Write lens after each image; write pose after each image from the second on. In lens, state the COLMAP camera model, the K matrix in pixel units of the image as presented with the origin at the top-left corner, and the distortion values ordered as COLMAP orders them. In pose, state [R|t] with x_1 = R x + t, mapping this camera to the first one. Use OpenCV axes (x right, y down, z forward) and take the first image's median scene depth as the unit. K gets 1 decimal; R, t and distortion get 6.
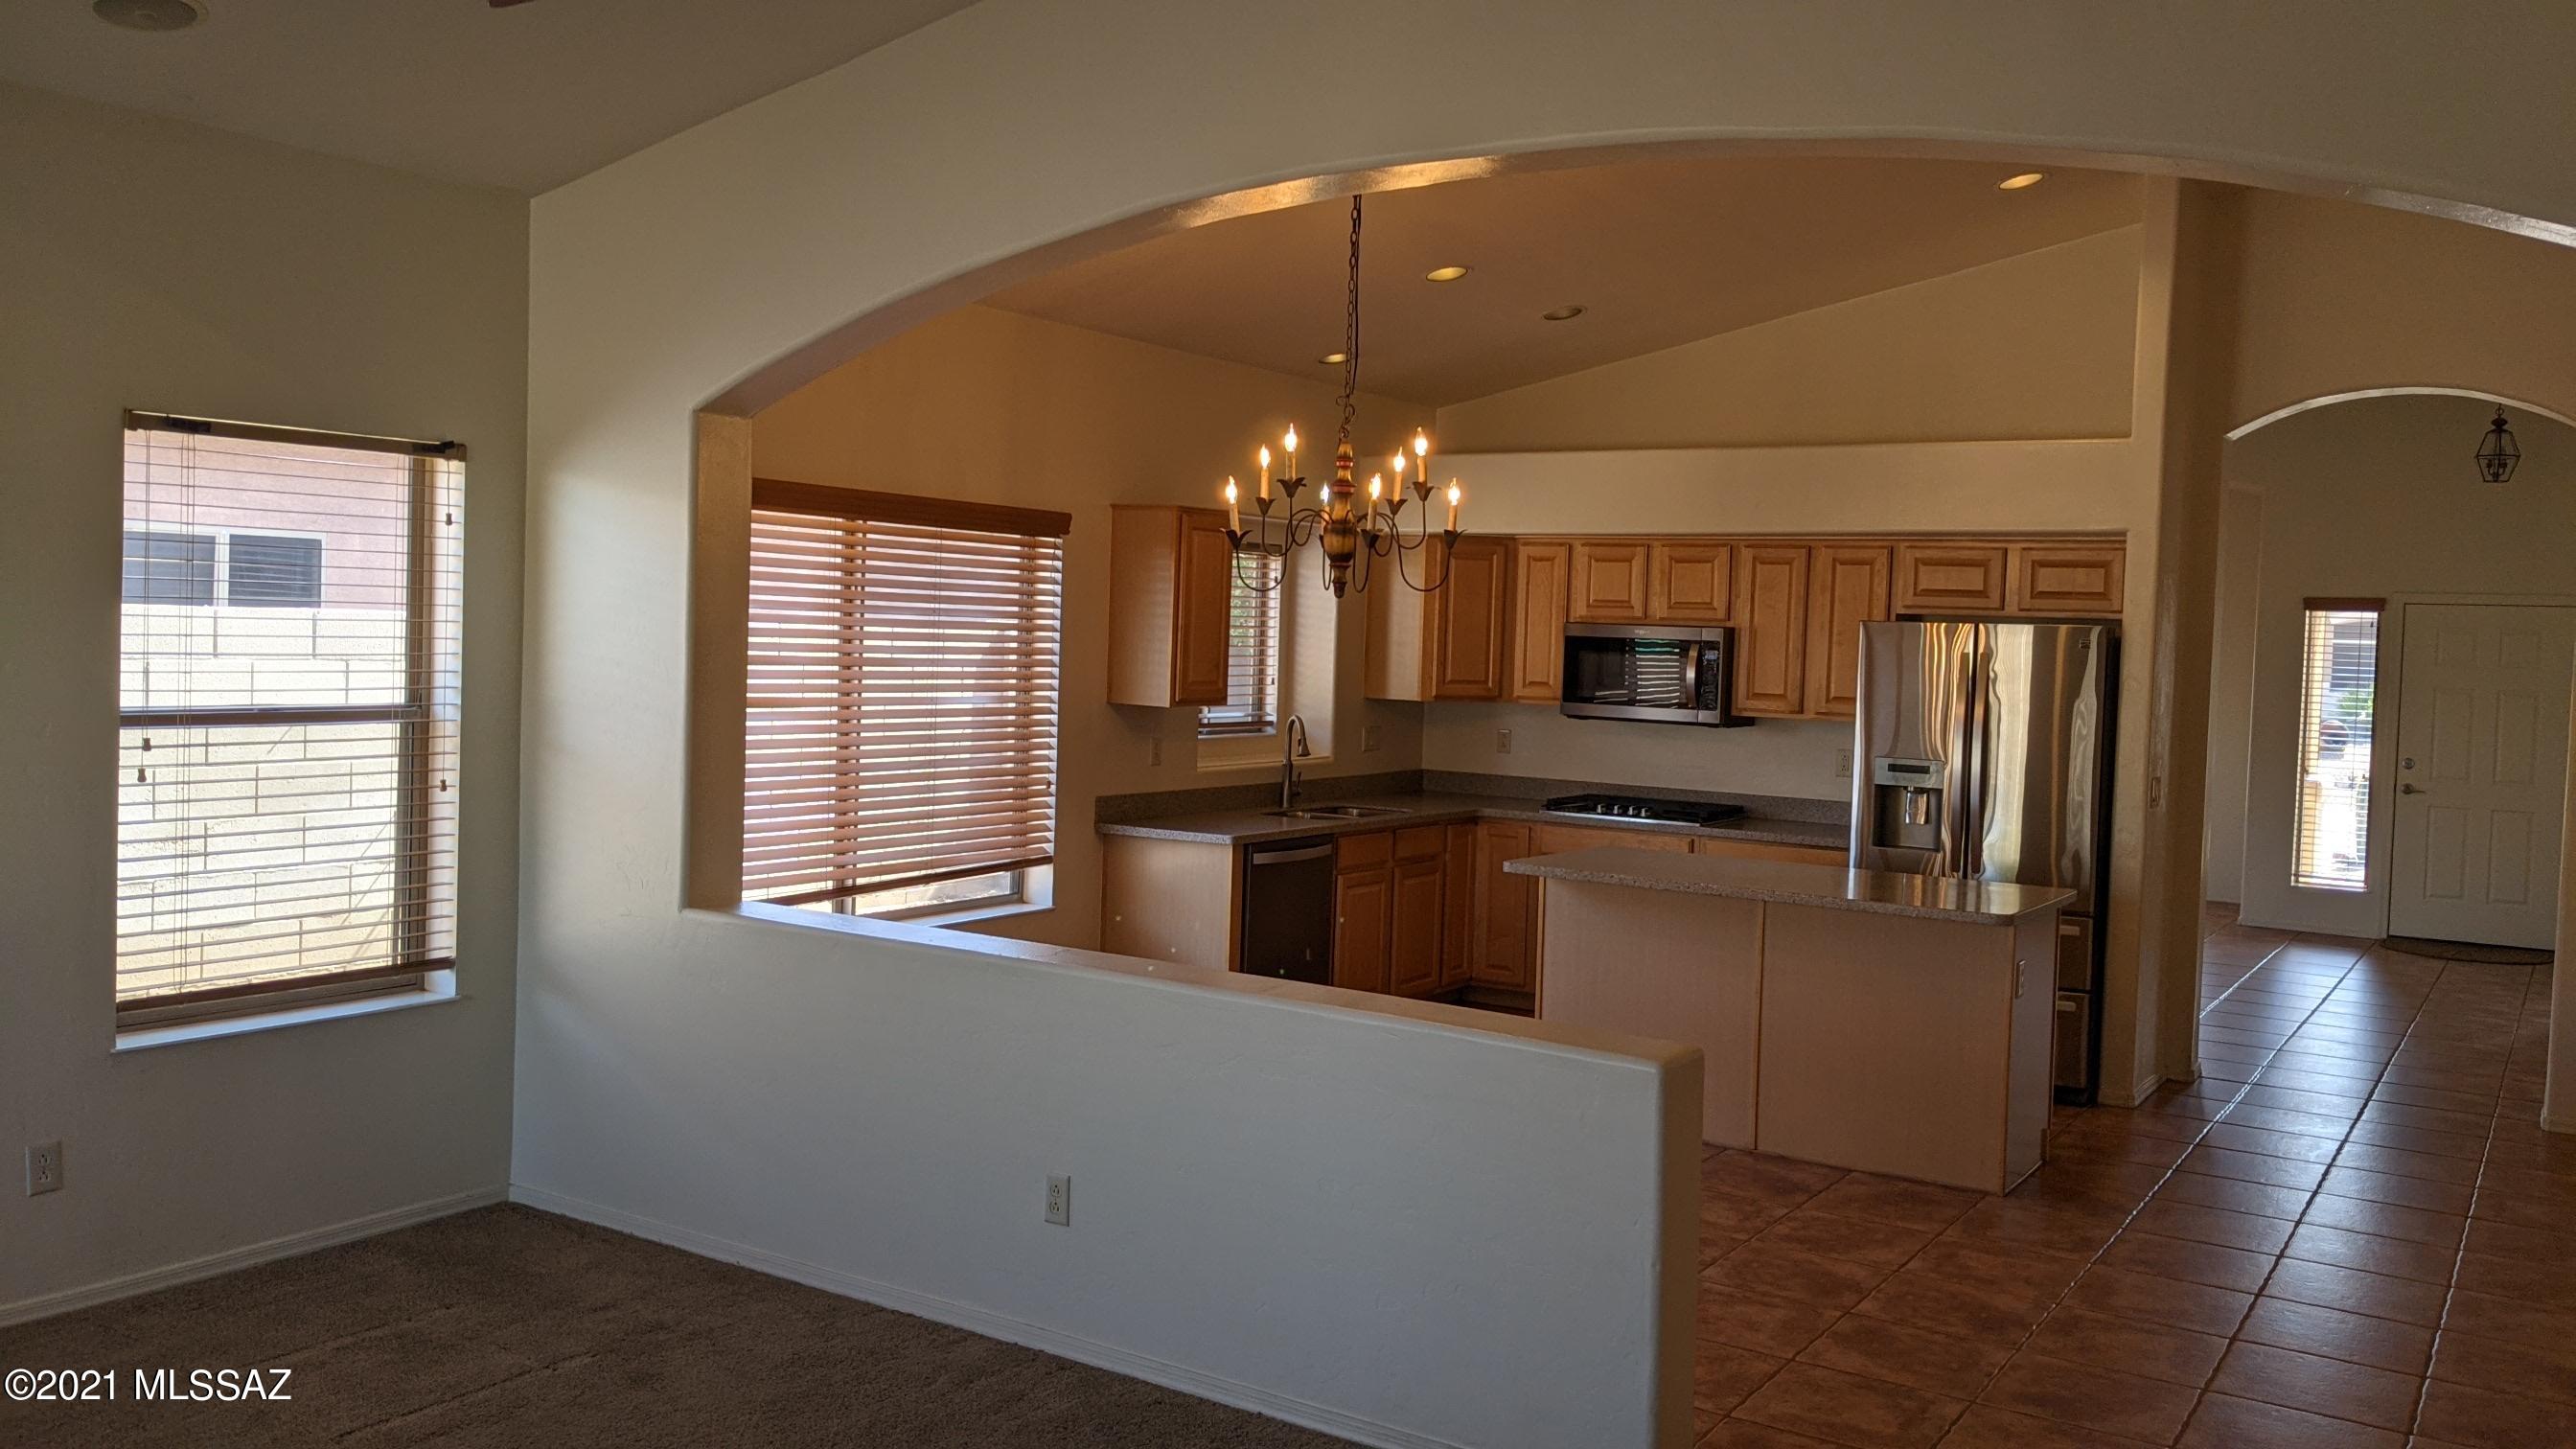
lens RADIAL K [[2022.0, 0, 1309.3], [0, 2022.0, 698.6], [0, 0, 1]] dist [0.066080, -0.098851]
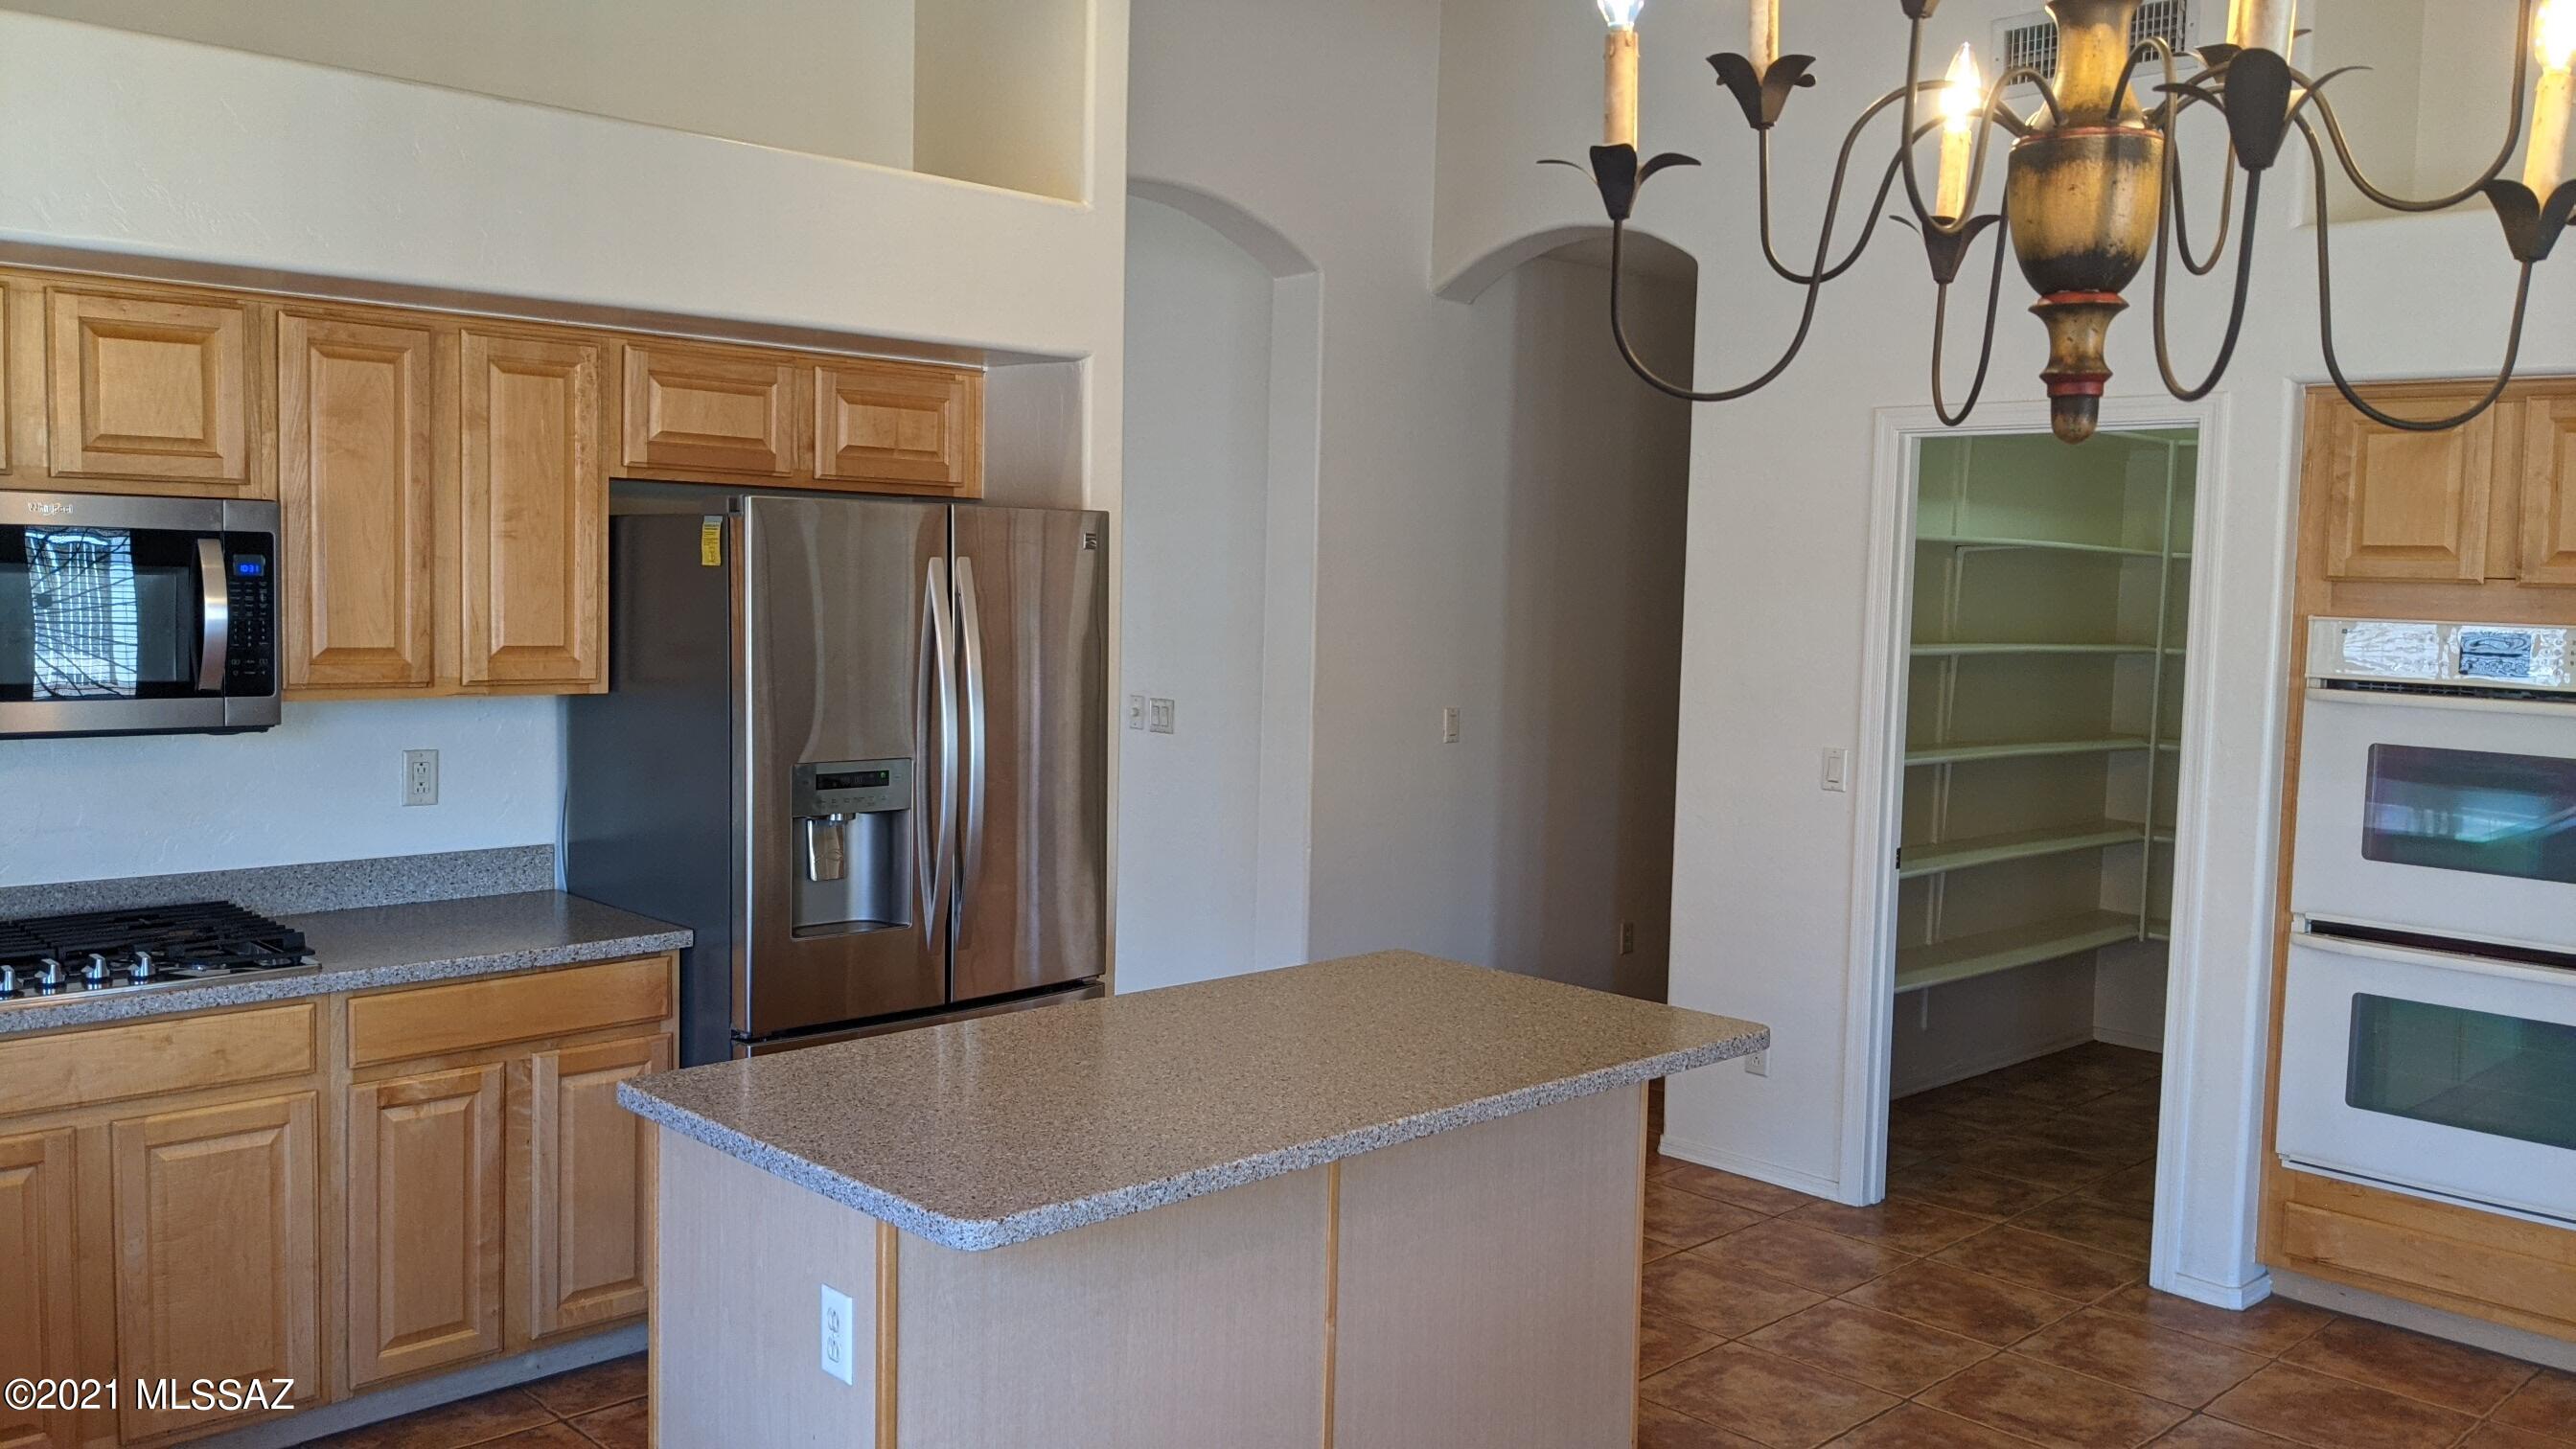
lens RADIAL K [[2022.0, 0, 1279.2], [0, 2022.0, 726.6], [0, 0, 1]] dist [0.066080, -0.098851]
pose [[0.246354, -0.102084, 0.963789, -0.164650], [0.019377, 0.994757, 0.100411, -0.026856], [-0.968986, -0.006061, 0.247041, 0.692003]]
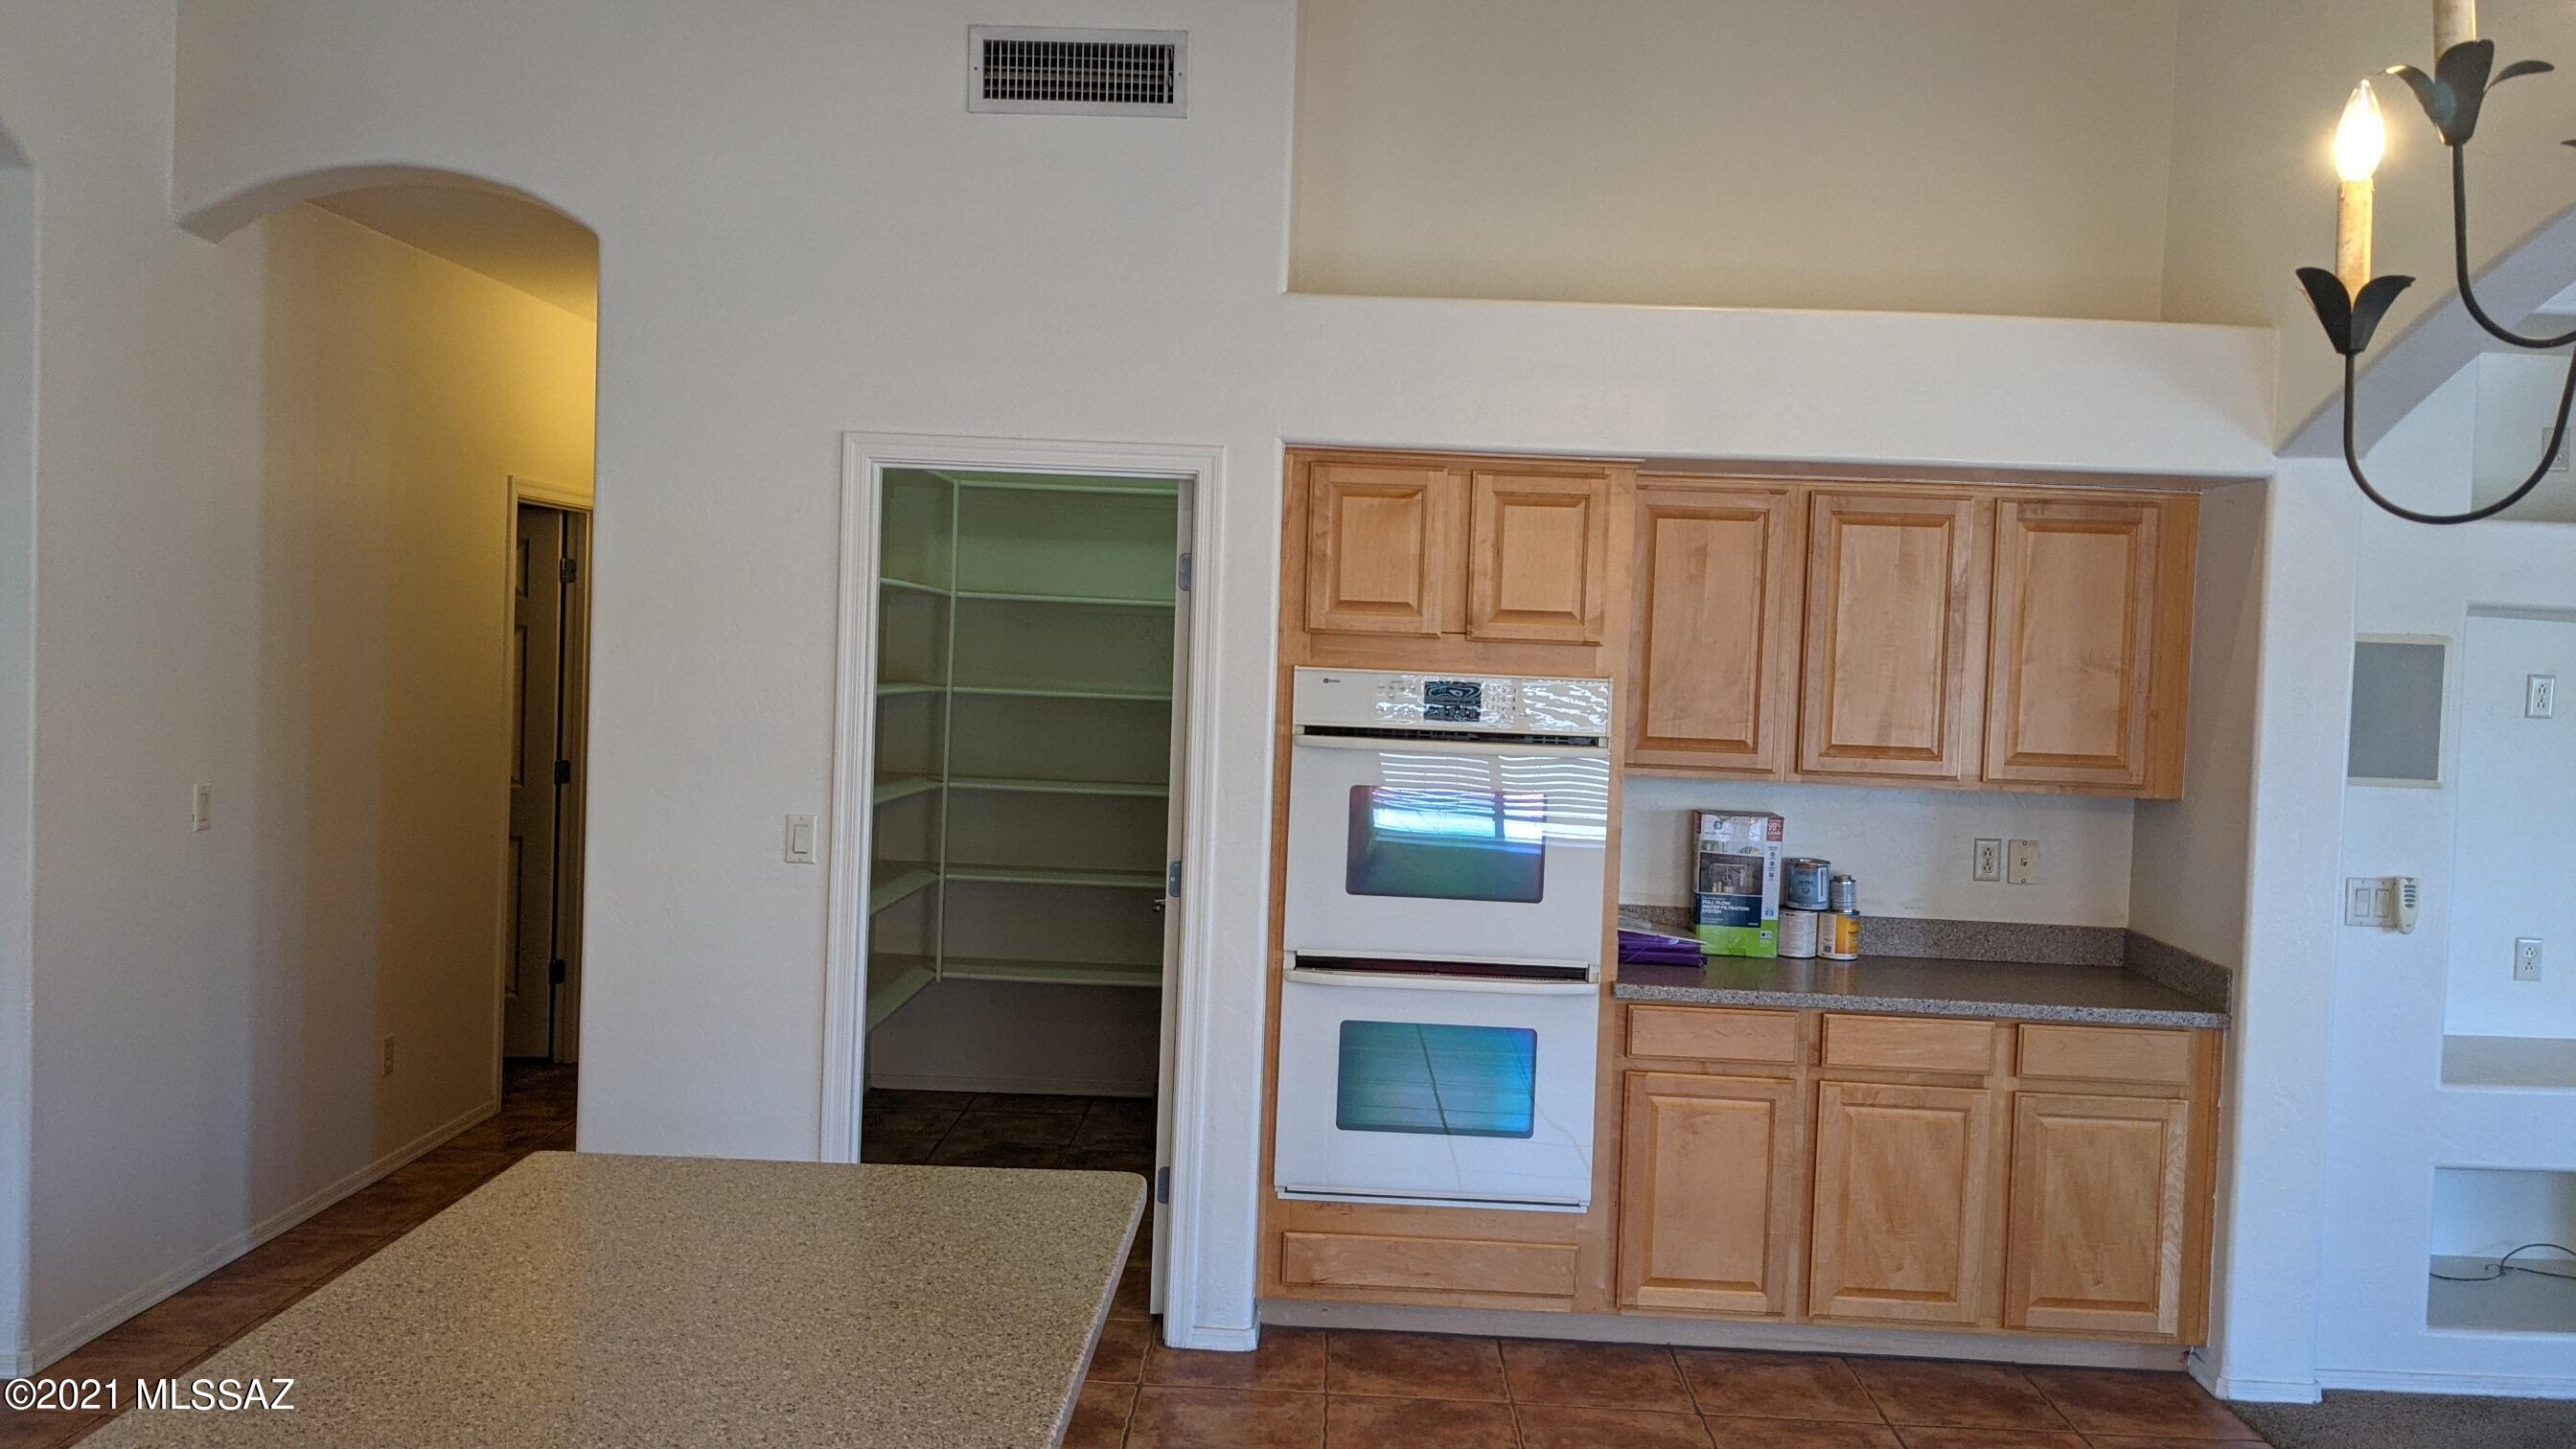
lens RADIAL K [[2022.0, 0, 1282.6], [0, 2022.0, 706.5], [0, 0, 1]] dist [0.066080, -0.098851]
pose [[-0.510659, -0.082698, 0.855797, -0.051894], [-0.022854, 0.996317, 0.082640, -0.031334], [-0.859480, 0.022643, -0.510668, 0.848549]]
